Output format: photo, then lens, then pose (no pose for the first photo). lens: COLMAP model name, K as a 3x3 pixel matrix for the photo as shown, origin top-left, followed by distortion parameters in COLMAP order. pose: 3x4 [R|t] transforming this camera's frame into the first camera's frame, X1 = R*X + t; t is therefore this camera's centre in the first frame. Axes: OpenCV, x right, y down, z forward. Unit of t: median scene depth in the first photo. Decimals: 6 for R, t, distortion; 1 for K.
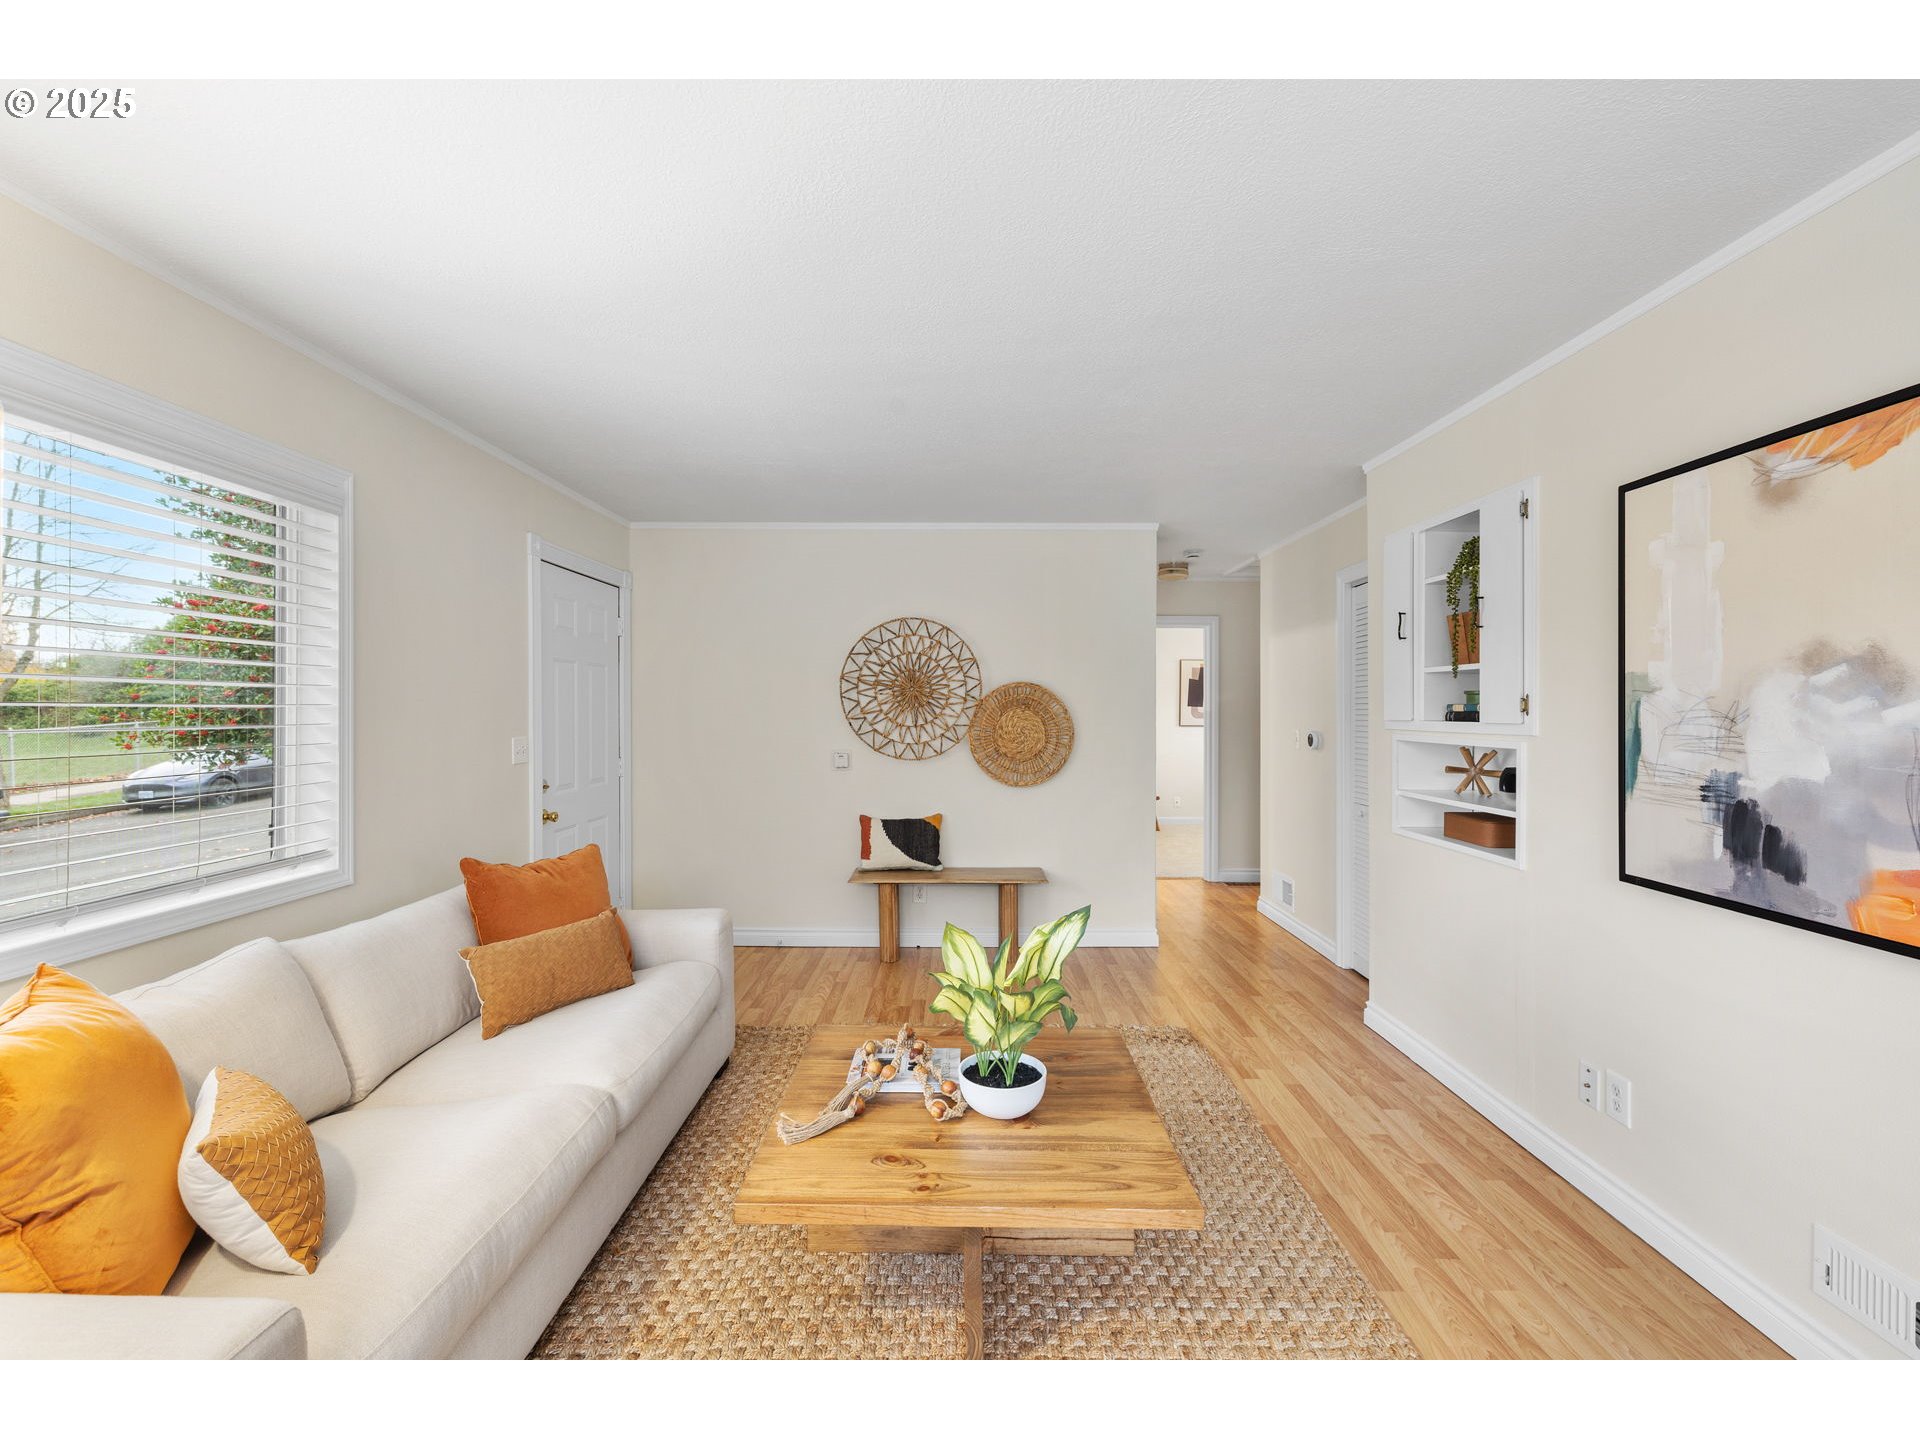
lens RADIAL K [[823.5, 0, 952.2], [0, 823.5, 710.0], [0, 0, 1]] dist [-0.001227, 0.000190]
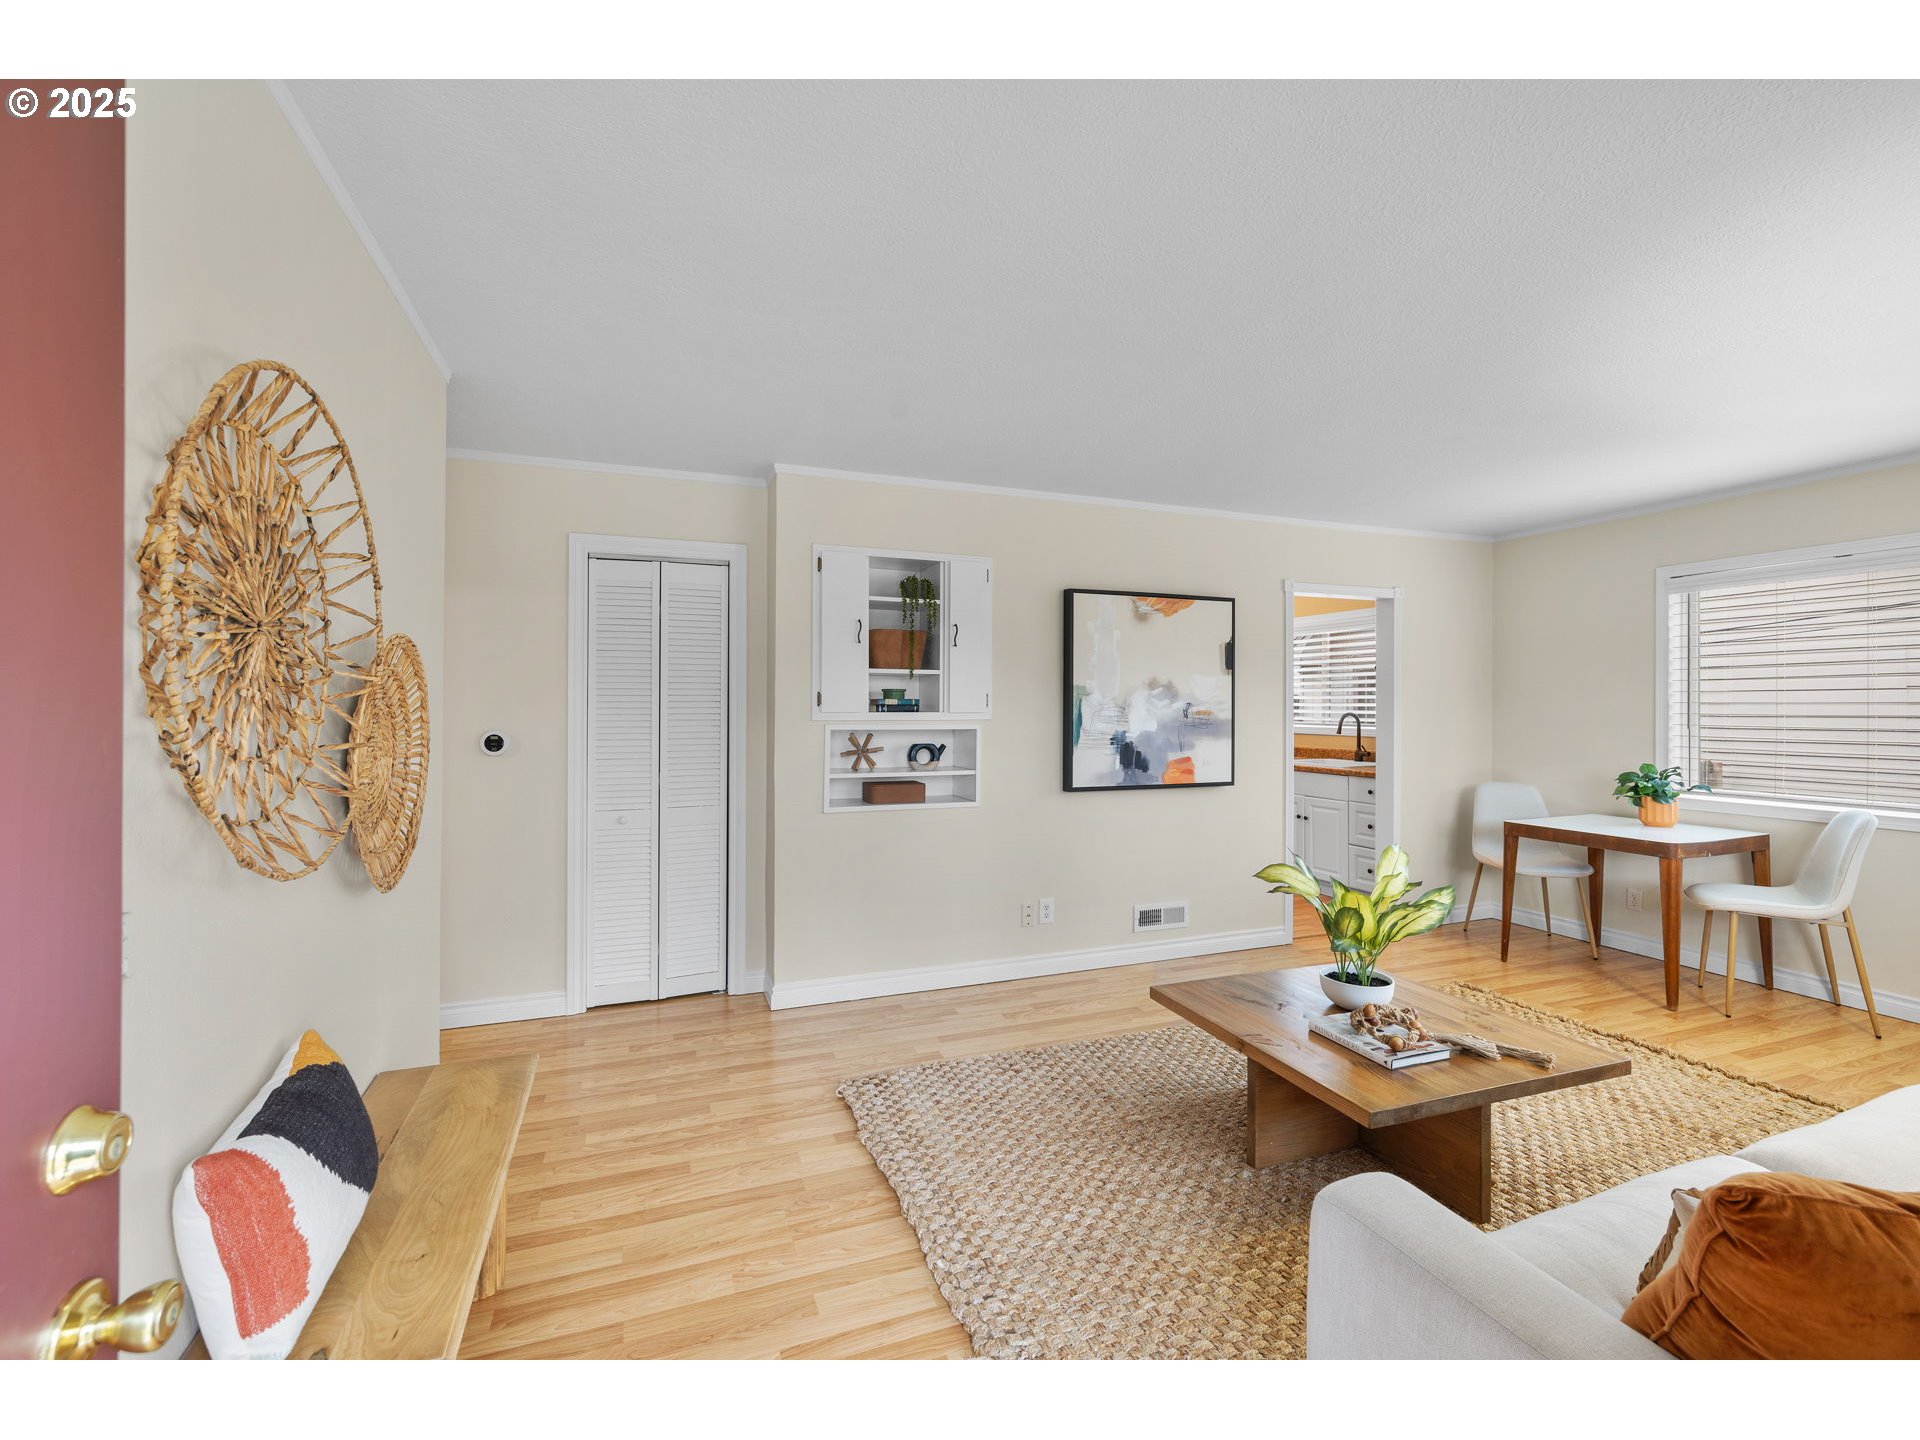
lens RADIAL K [[810.4, 0, 934.6], [0, 810.4, 697.0], [0, 0, 1]] dist [-0.002849, -0.000321]
pose [[-0.345877, 0.005427, 0.938264, -0.649594], [-0.003511, 0.999969, -0.007078, -0.000864], [-0.938273, -0.005743, -0.345847, 1.462458]]
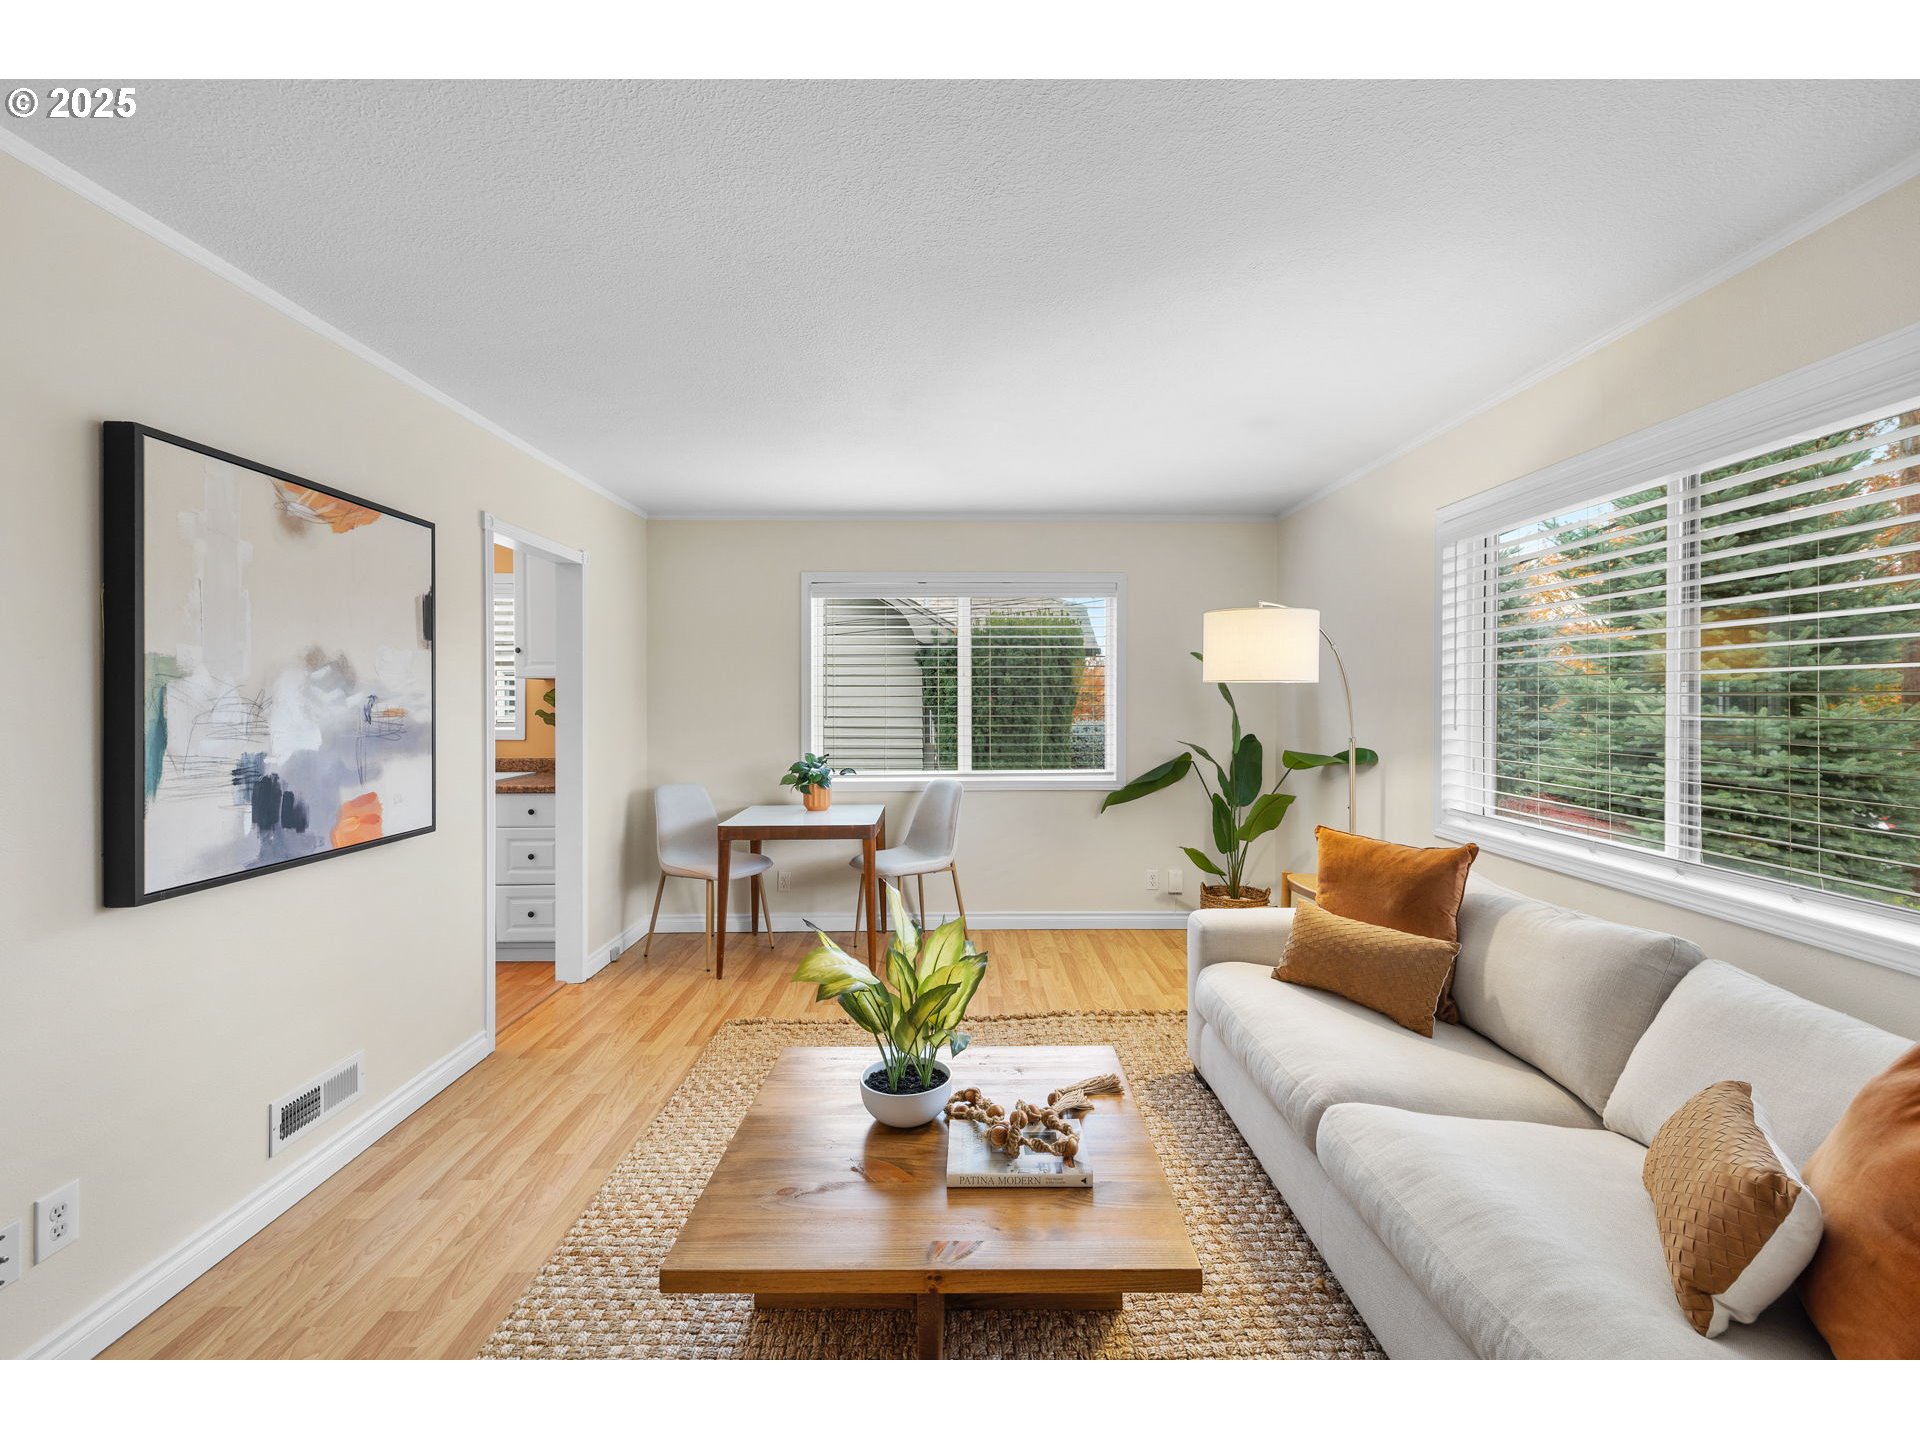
lens RADIAL K [[833.4, 0, 956.0], [0, 833.4, 704.7], [0, 0, 1]] dist [-0.001212, -0.000233]
pose [[-0.999967, -0.000380, -0.008054, 0.004445], [-0.000426, 0.999984, 0.005660, 0.001976], [0.008052, 0.005663, -0.999952, 1.365426]]
